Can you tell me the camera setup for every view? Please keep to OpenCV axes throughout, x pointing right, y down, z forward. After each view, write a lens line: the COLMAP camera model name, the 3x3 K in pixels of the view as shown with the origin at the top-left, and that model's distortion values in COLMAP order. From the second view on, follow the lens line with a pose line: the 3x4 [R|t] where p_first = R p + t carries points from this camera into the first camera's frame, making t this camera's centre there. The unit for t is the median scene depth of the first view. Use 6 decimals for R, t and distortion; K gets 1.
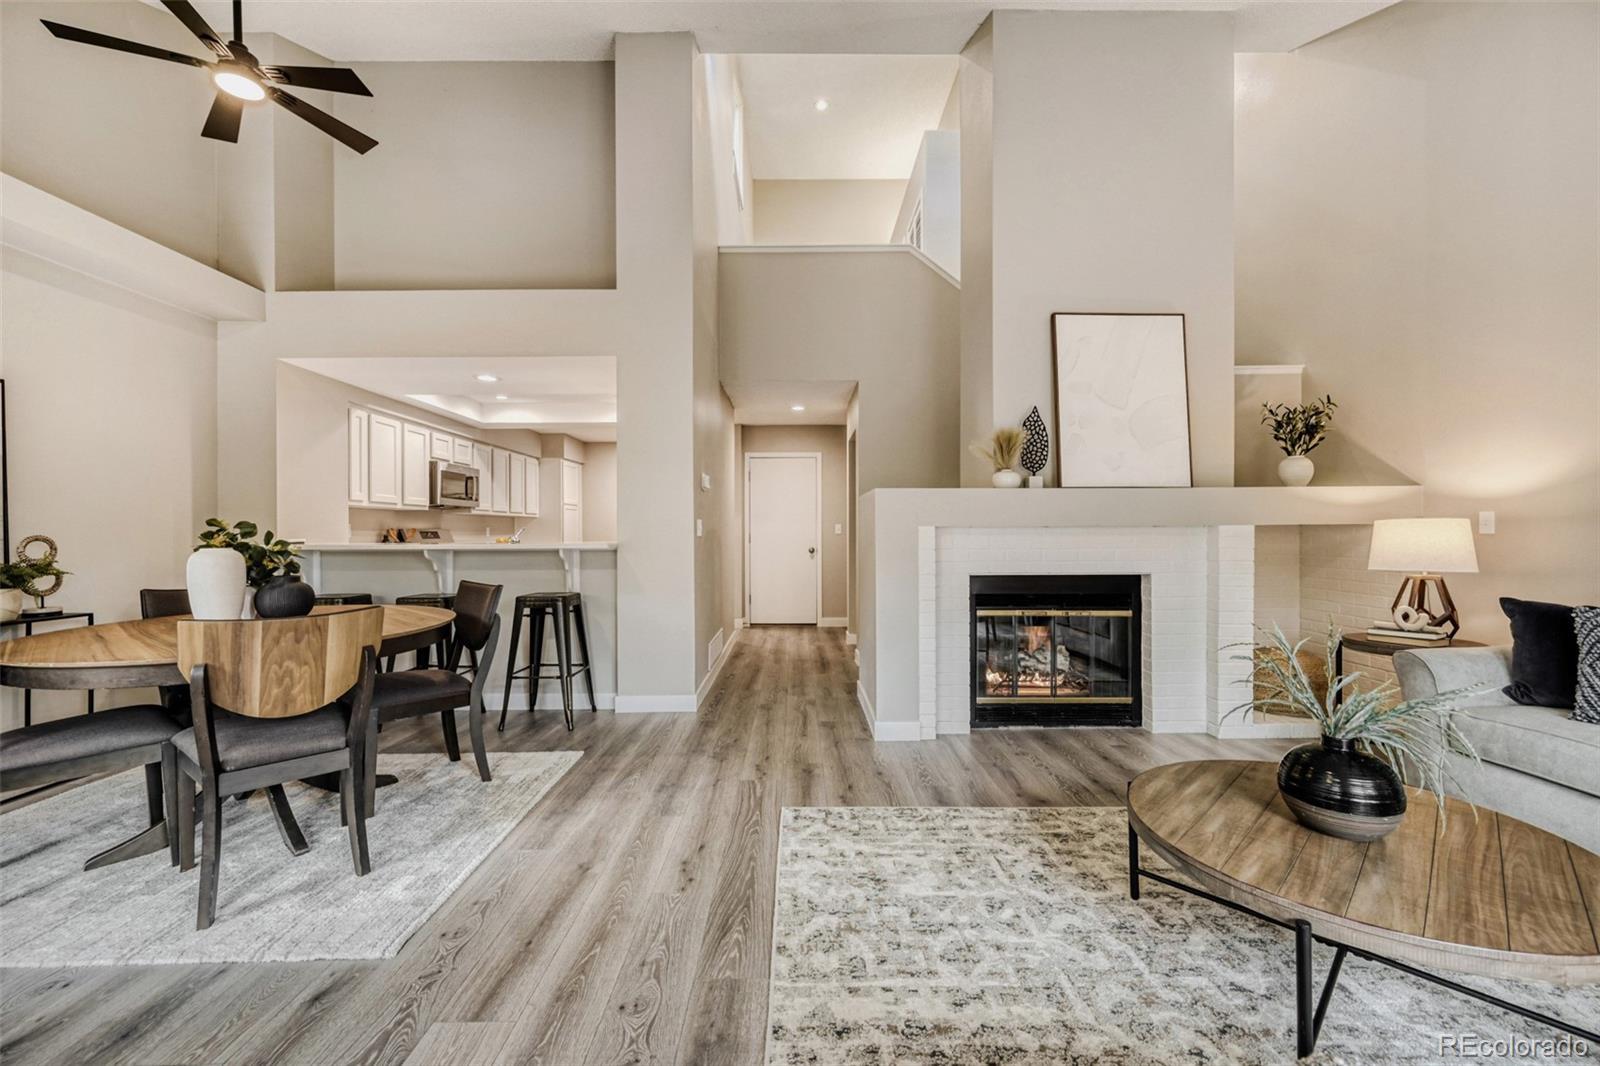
lens RADIAL K [[641.9, 0, 799.5], [0, 641.9, 535.5], [0, 0, 1]] dist [-0.003493, 0.000041]
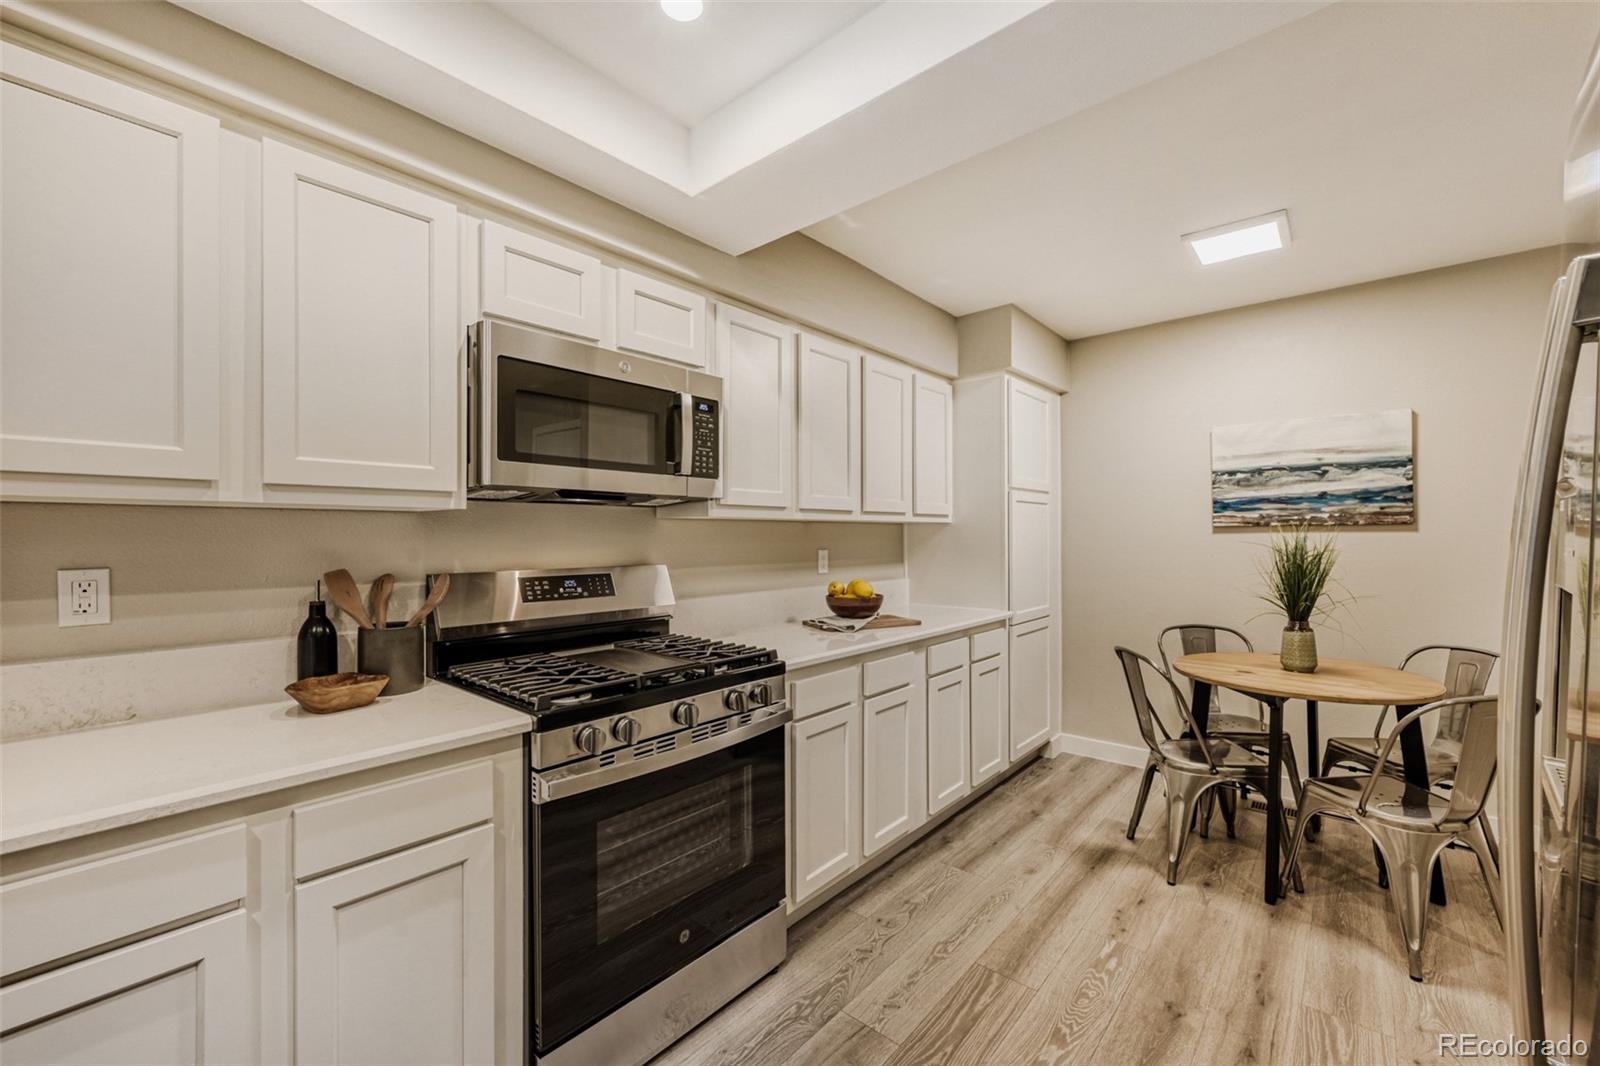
lens RADIAL K [[641.9, 0, 816.9], [0, 641.9, 539.3], [0, 0, 1]] dist [-0.003493, 0.000041]
pose [[0.760257, 0.008172, -0.649571, -0.494418], [-0.003596, 0.999958, 0.008372, -0.050496], [0.649612, -0.004029, 0.760255, 1.525419]]
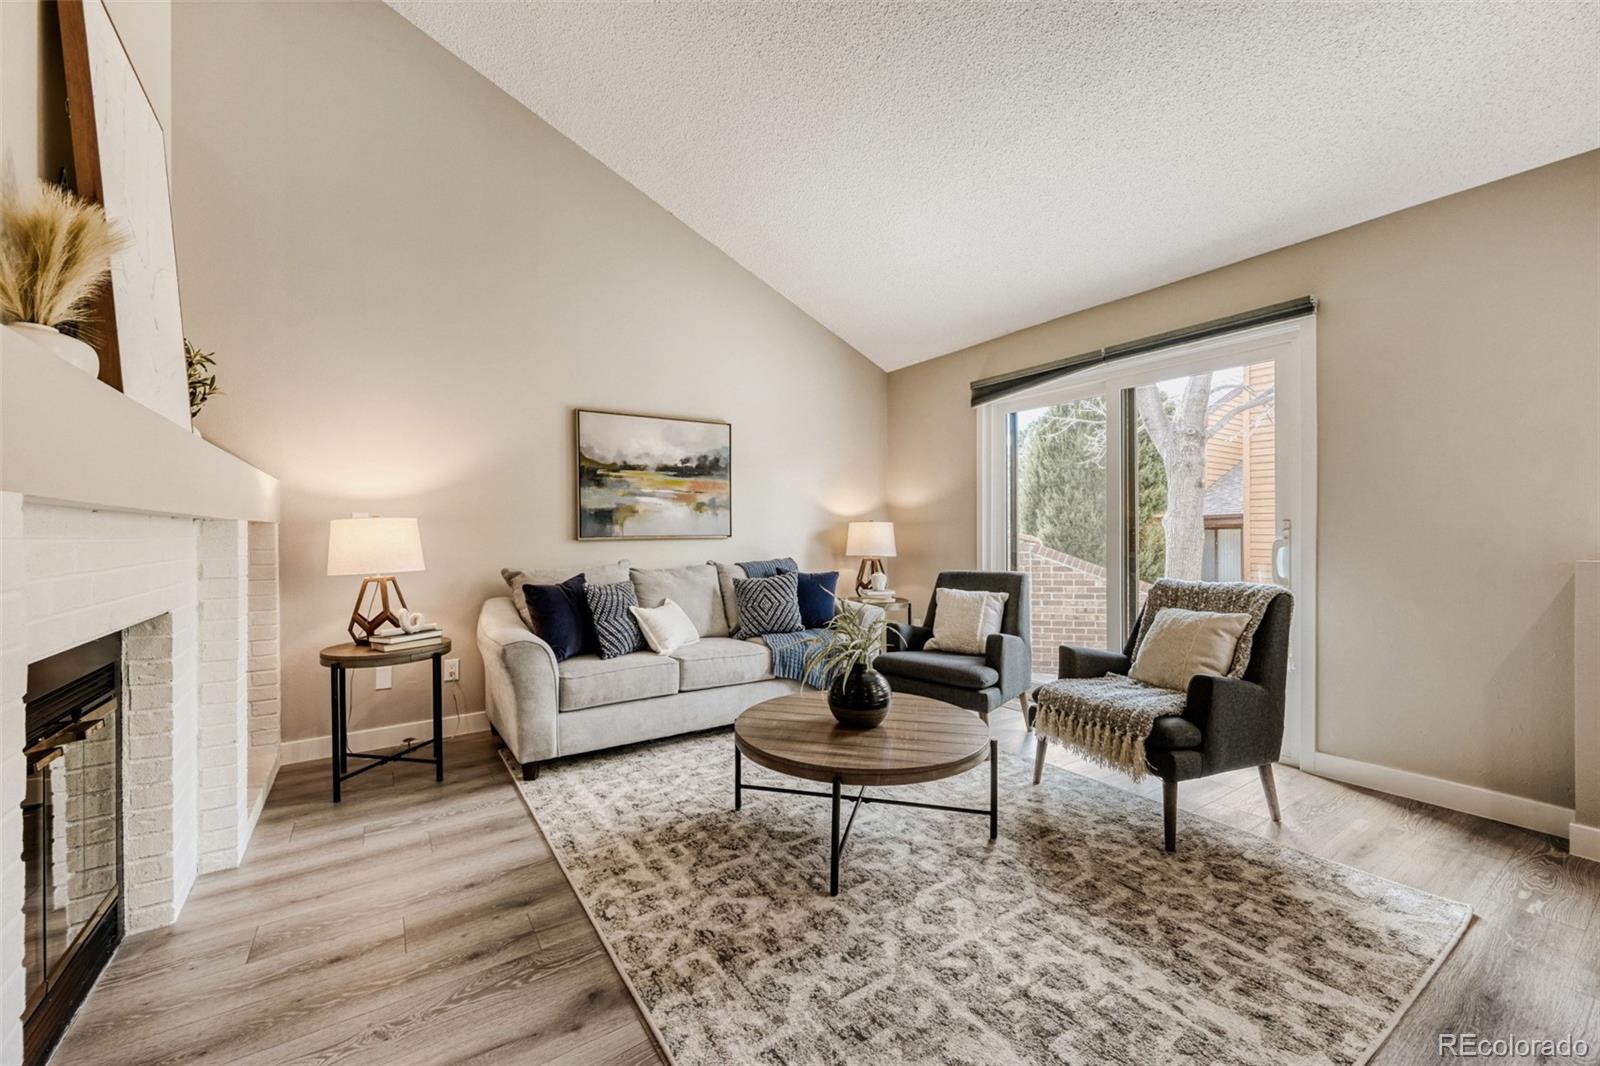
lens RADIAL K [[641.9, 0, 816.4], [0, 641.9, 530.4], [0, 0, 1]] dist [-0.003493, 0.000041]
pose [[-0.562873, 0.013349, 0.826436, -0.165866], [0.010829, 0.999903, -0.008775, 0.008125], [-0.826473, 0.004010, -0.562963, 0.929463]]
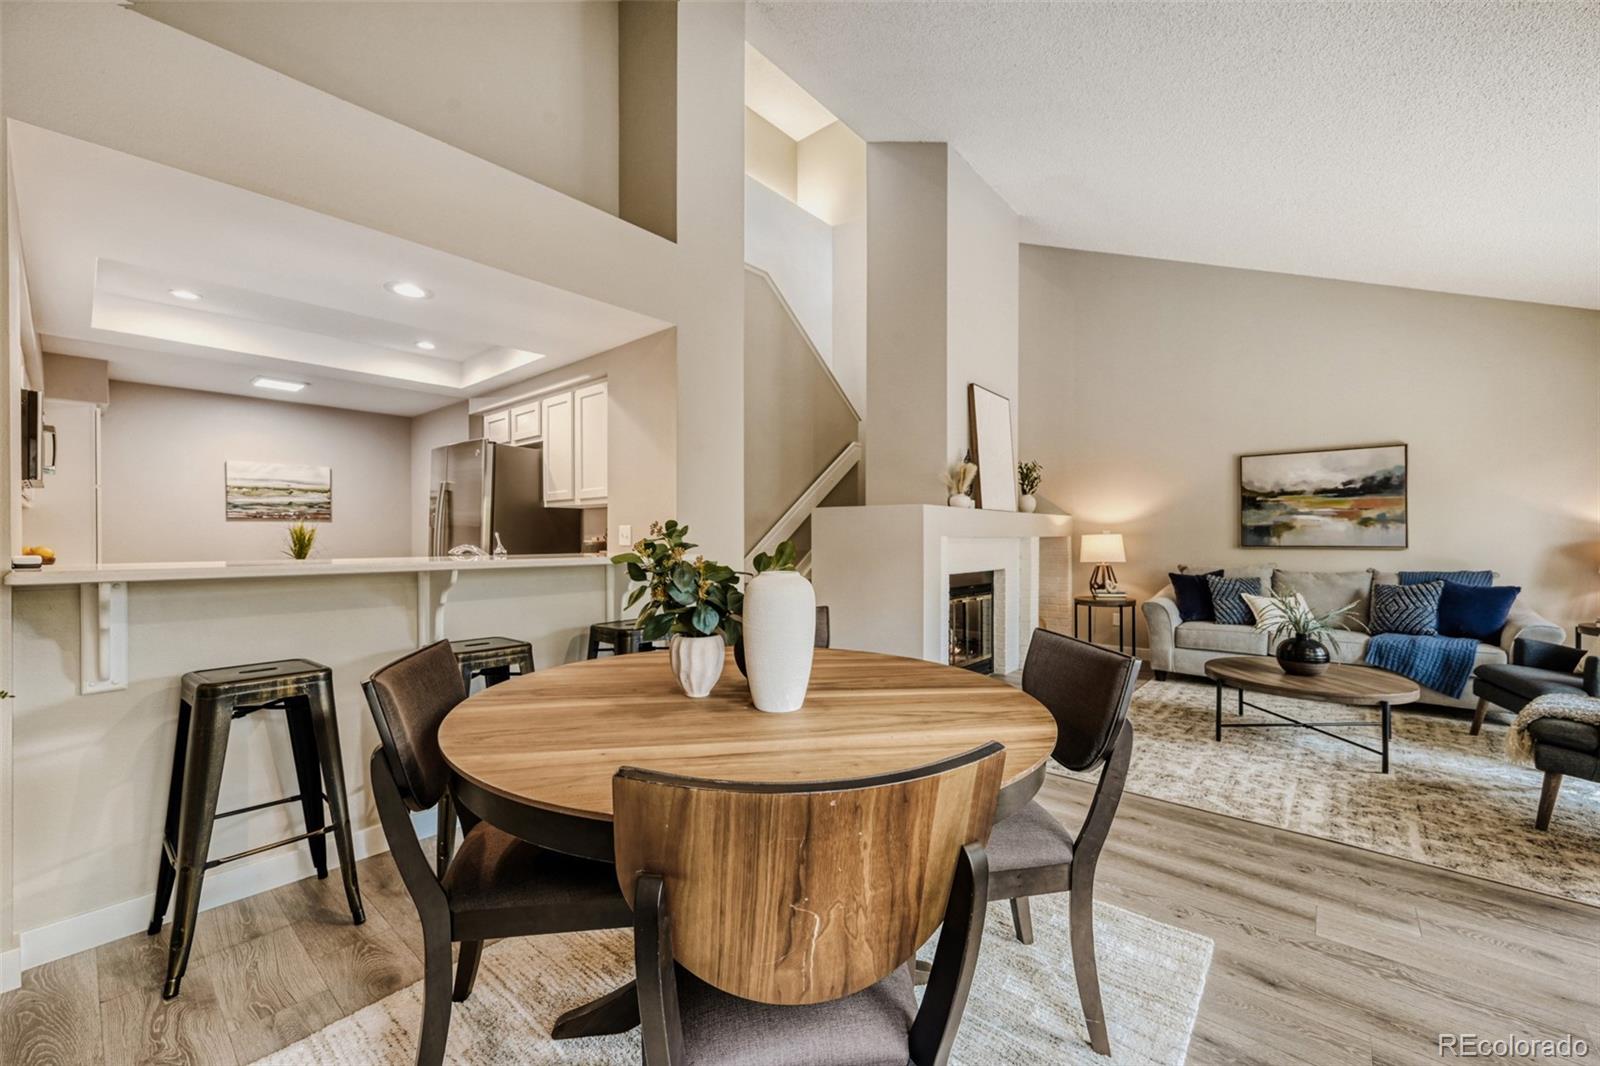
lens RADIAL K [[641.9, 0, 793.7], [0, 641.9, 536.9], [0, 0, 1]] dist [-0.003493, 0.000041]
pose [[0.645690, 0.005273, 0.763581, -0.991958], [-0.001913, 0.999984, -0.005289, -0.006826], [-0.763597, 0.001954, 0.645690, 0.436319]]
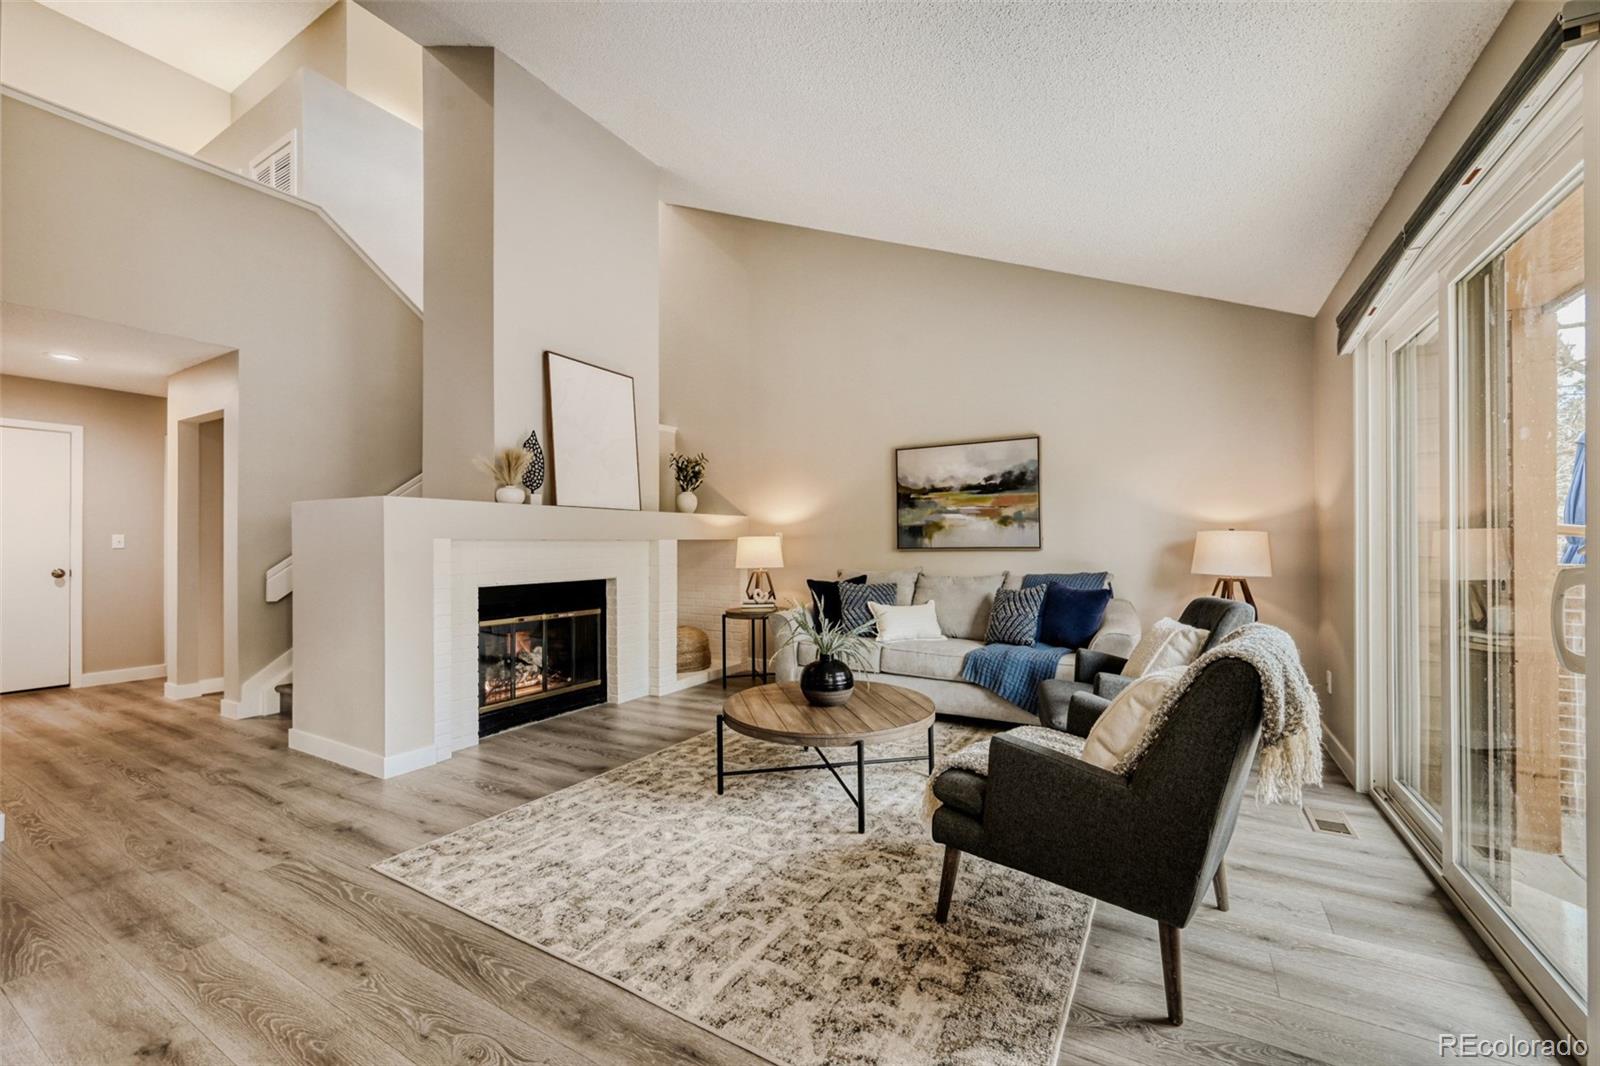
lens RADIAL K [[641.9, 0, 798.0], [0, 641.9, 536.5], [0, 0, 1]] dist [-0.003493, 0.000041]
pose [[0.505451, 0.012222, 0.862769, -0.384827], [0.006137, 0.999823, -0.017759, 0.003648], [-0.862834, 0.014271, 0.505287, 0.058892]]
